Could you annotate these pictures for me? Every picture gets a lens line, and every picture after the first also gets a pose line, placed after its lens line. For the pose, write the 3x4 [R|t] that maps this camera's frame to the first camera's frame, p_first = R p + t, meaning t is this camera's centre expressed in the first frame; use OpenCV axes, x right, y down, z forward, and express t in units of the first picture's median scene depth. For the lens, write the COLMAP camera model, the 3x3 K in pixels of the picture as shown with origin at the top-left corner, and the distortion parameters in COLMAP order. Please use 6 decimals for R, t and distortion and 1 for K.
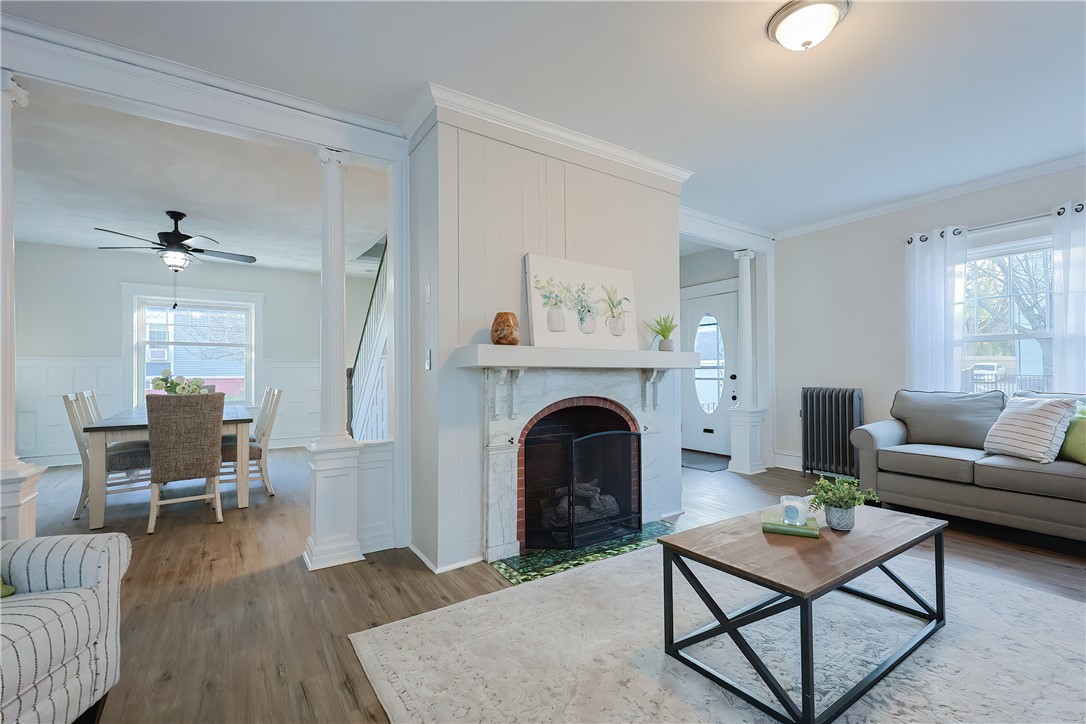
lens RADIAL K [[481.5, 0, 543.0], [0, 481.5, 362.0], [0, 0, 1]] dist [0.000744, 0.000217]
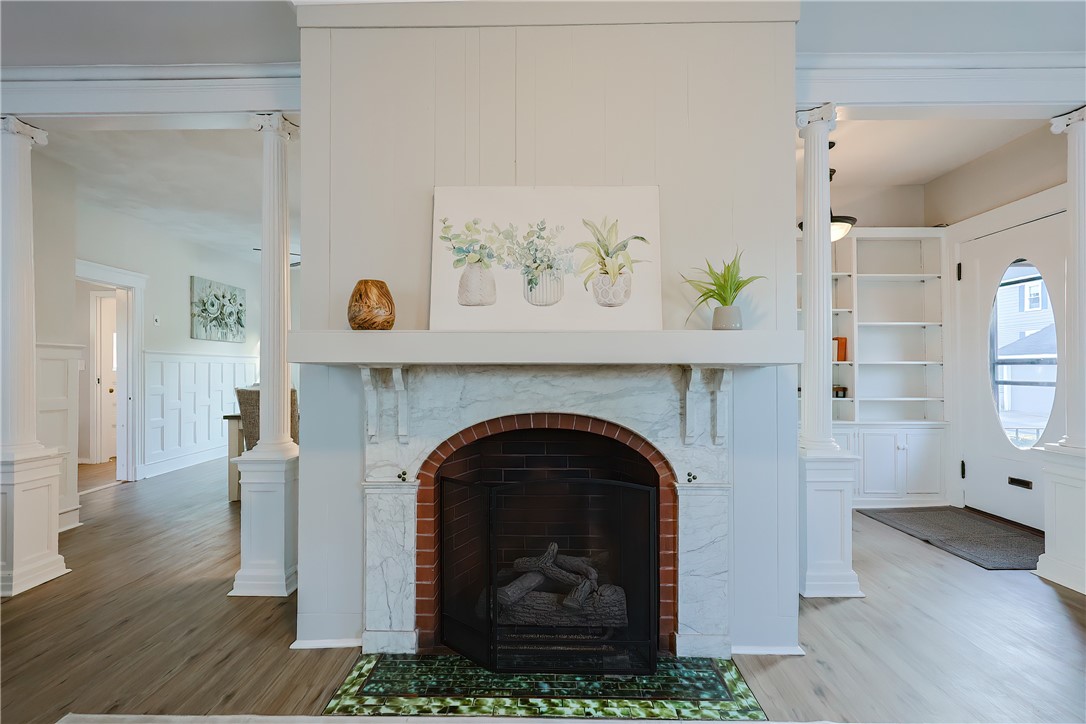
lens RADIAL K [[481.5, 0, 543.0], [0, 481.5, 362.0], [0, 0, 1]] dist [0.000744, 0.000217]
pose [[0.817906, -0.006888, -0.575310, 0.441562], [0.011213, 0.999929, 0.003970, 0.007130], [0.575242, -0.009698, 0.817926, 0.540401]]
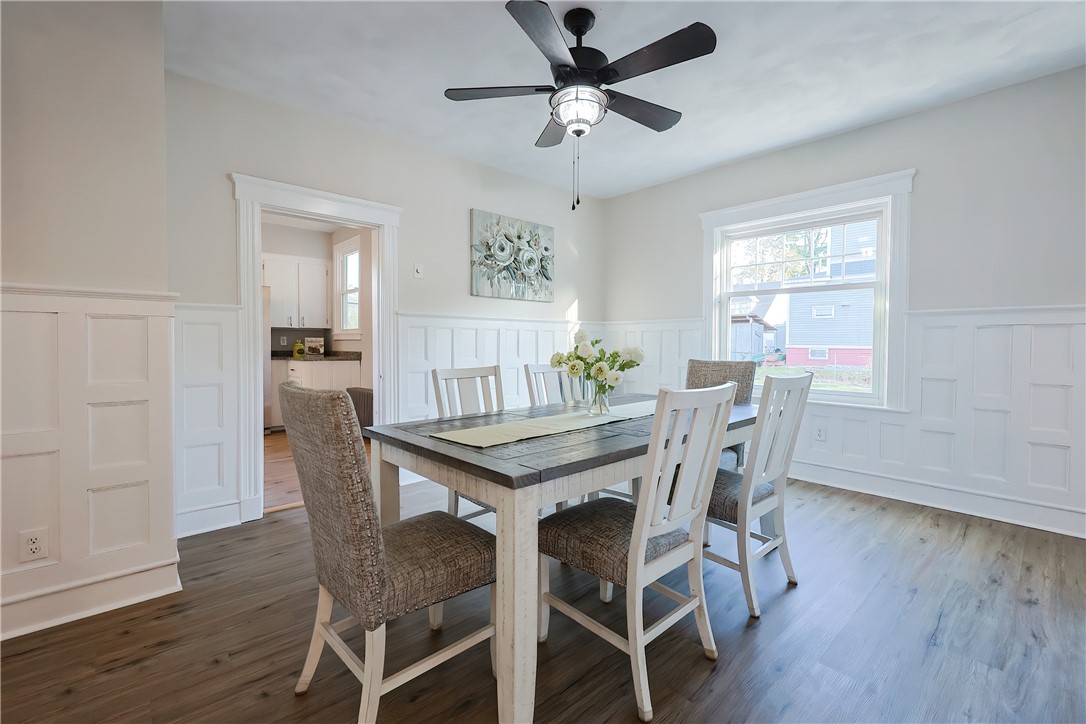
lens RADIAL K [[481.5, 0, 543.0], [0, 481.5, 362.0], [0, 0, 1]] dist [0.000744, 0.000217]
pose [[0.161830, 0.044911, -0.985796, -0.388399], [0.018159, 0.998659, 0.048478, 0.033757], [0.986652, -0.025746, 0.160798, 1.283119]]
